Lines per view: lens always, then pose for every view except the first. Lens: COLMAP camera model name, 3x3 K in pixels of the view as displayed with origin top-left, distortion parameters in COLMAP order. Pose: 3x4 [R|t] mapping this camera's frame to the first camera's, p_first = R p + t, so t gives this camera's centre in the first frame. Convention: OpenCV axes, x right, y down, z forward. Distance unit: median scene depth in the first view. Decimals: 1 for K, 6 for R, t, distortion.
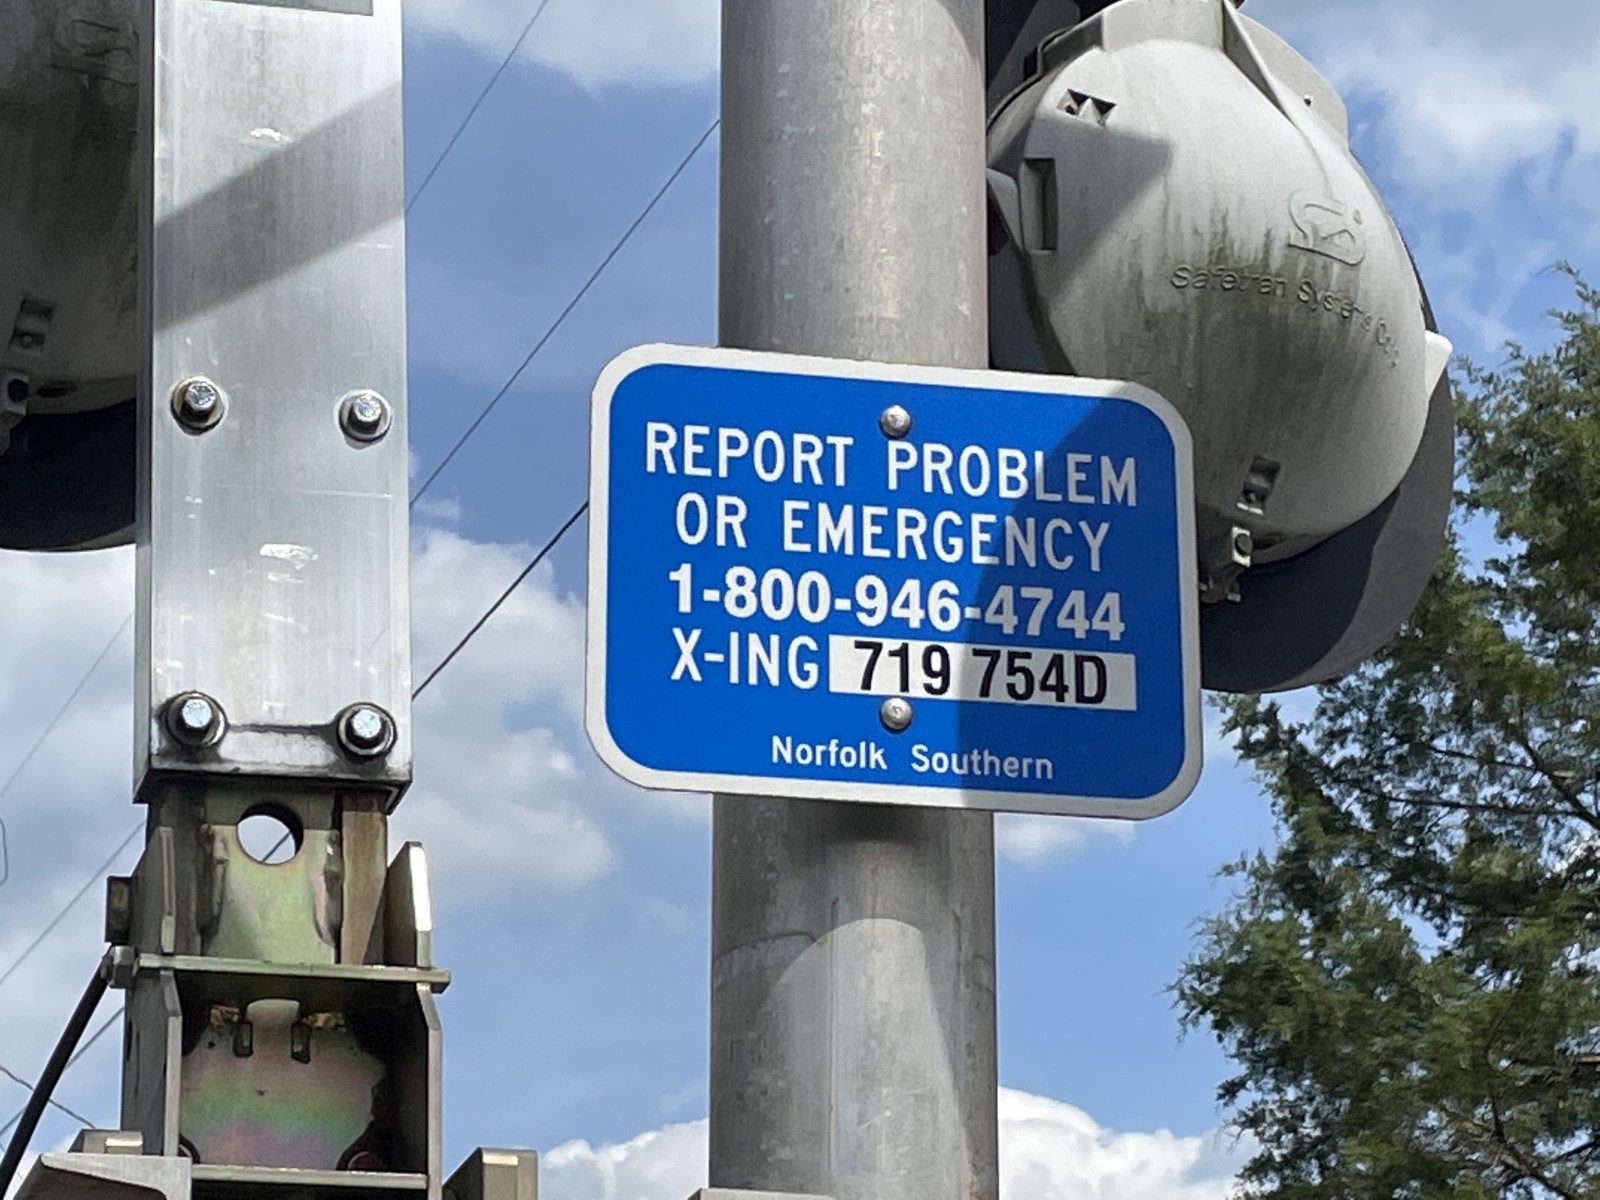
lens RADIAL K [[4546.2, 0, 641.3], [0, 4546.2, 556.4], [0, 0, 1]] dist [0.111282, 0.000000]
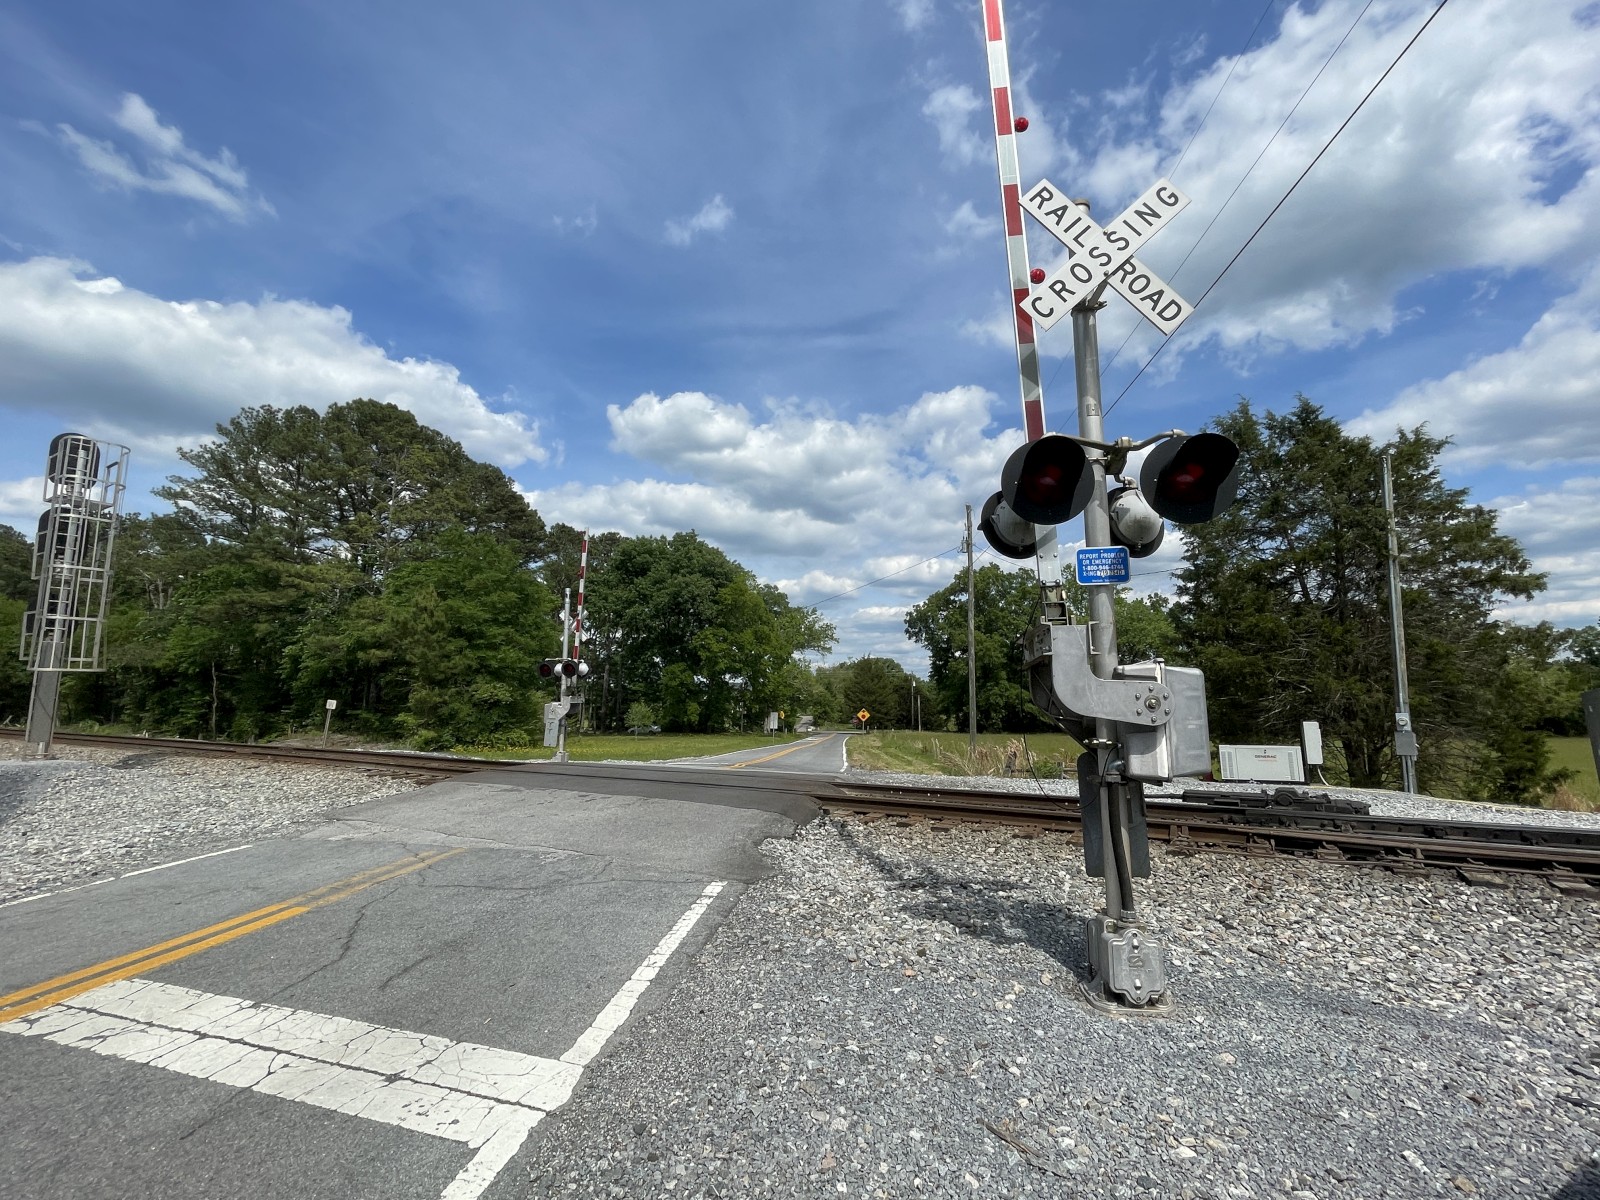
lens RADIAL K [[728.6, 0, 806.1], [0, 728.6, 595.9], [0, 0, 1]] dist [0.005803, -0.002486]
pose [[0.931608, -0.065688, -0.357480, 0.009485], [0.130629, 0.978328, 0.160654, -0.332387], [0.339180, -0.196364, 0.919999, -1.089177]]
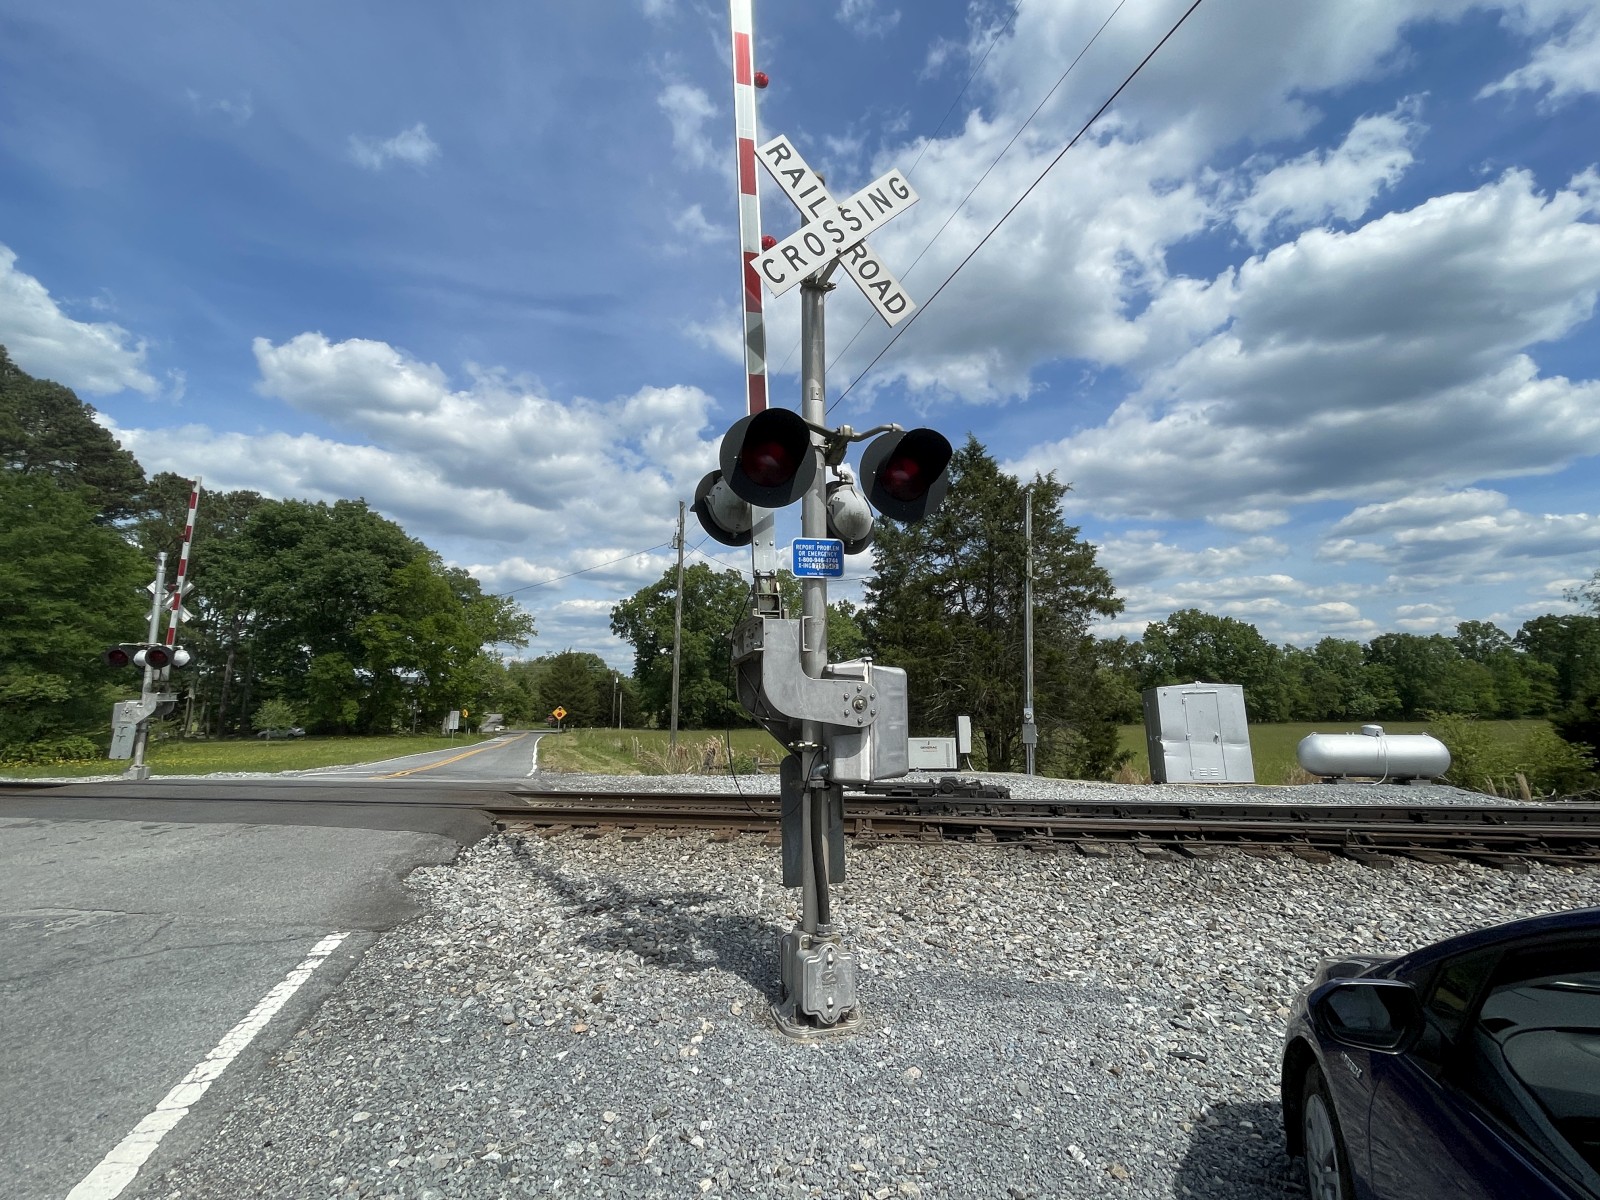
lens RADIAL K [[728.6, 0, 802.2], [0, 728.6, 597.0], [0, 0, 1]] dist [0.005803, -0.002486]
pose [[0.999673, -0.010772, 0.023206, -0.027727], [0.006082, 0.981100, 0.193406, -0.254989], [-0.024851, -0.193202, 0.980844, -0.834851]]
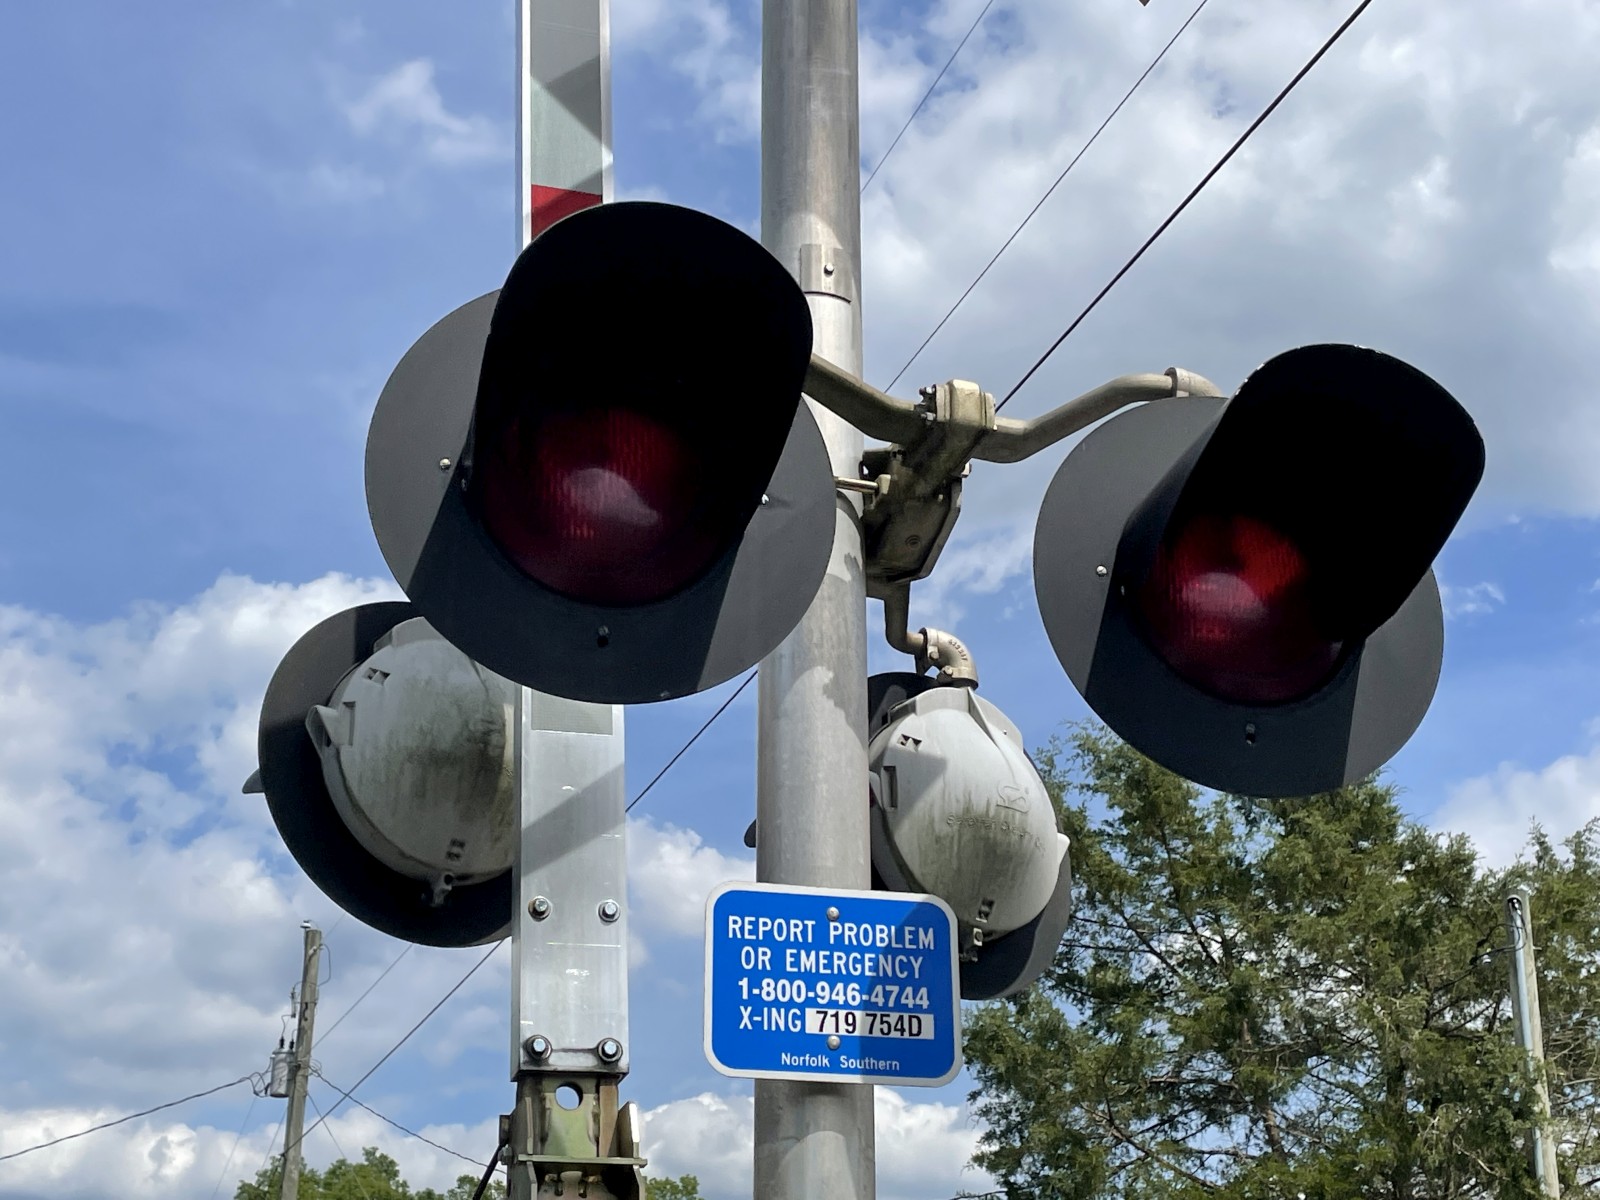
lens RADIAL K [[2388.7, 0, 781.8], [0, 2388.7, 555.9], [0, 0, 1]] dist [0.068906, 0.000000]
pose [[0.998771, 0.009441, 0.048662, -0.033599], [-0.004587, 0.995086, -0.098910, -0.092600], [-0.049357, 0.098565, 0.993906, -0.262125]]
